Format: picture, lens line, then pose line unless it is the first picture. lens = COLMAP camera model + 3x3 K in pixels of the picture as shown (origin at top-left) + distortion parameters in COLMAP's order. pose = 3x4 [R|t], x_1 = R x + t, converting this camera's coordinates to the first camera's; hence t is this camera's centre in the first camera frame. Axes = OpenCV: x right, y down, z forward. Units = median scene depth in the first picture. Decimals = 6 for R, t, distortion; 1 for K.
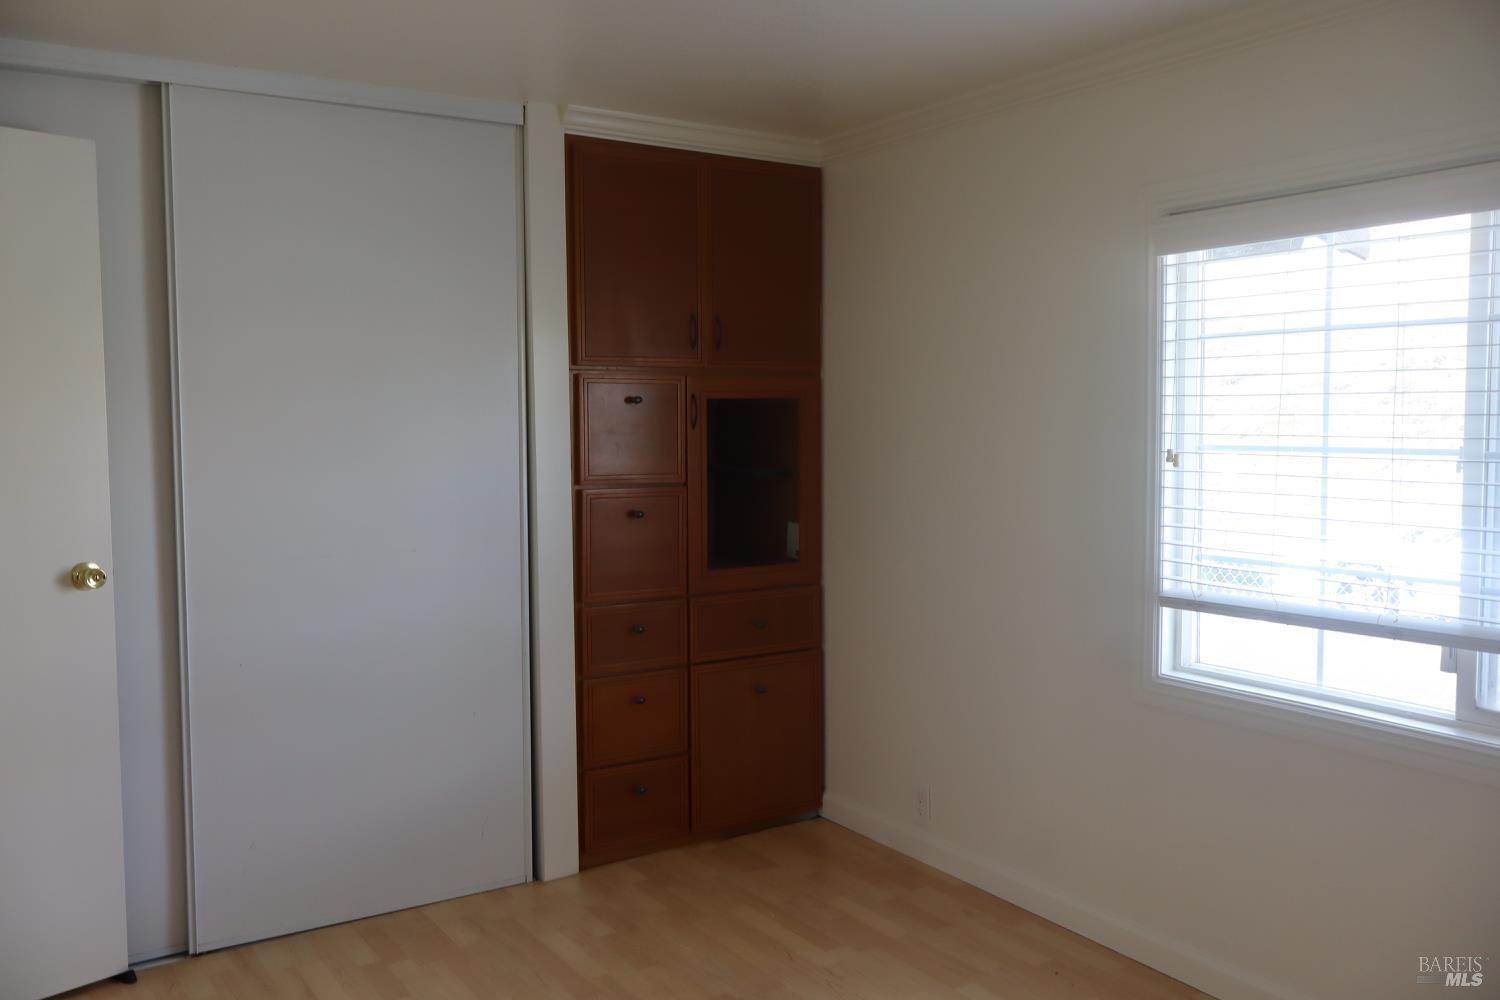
lens RADIAL K [[1261.5, 0, 751.8], [0, 1261.5, 500.5], [0, 0, 1]] dist [-0.002863, 0.002384]
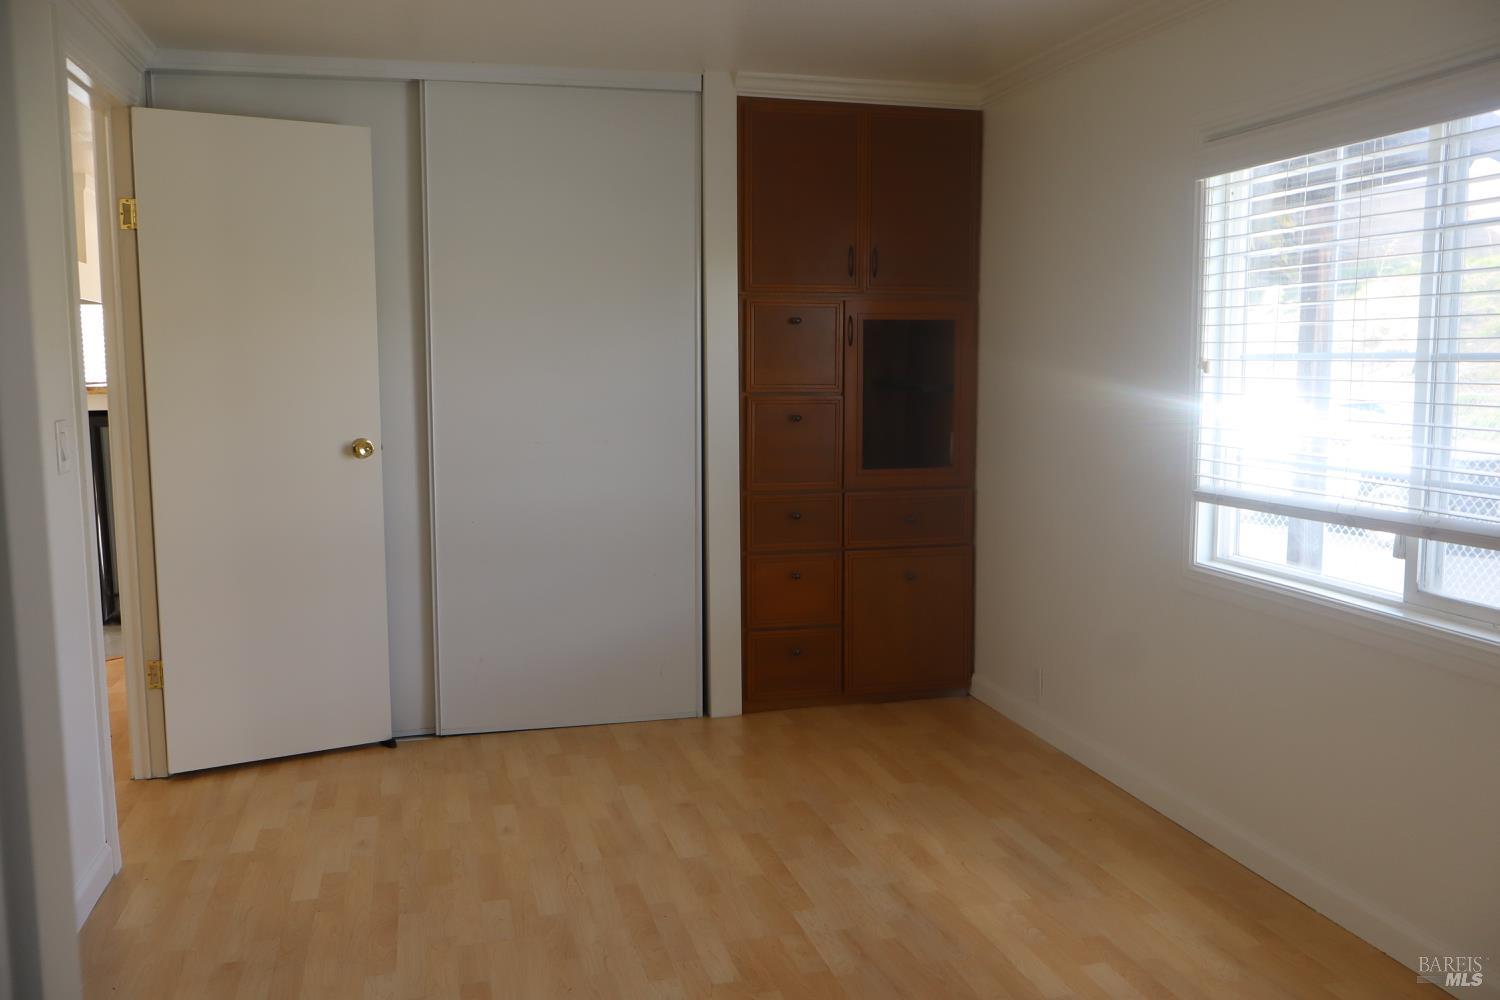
lens RADIAL K [[1261.5, 0, 748.4], [0, 1261.5, 499.7], [0, 0, 1]] dist [-0.002863, 0.002384]
pose [[0.947246, 0.037843, -0.318265, 0.286237], [-0.024162, 0.998611, 0.046825, 0.038369], [0.319594, -0.036664, 0.946845, -0.156059]]
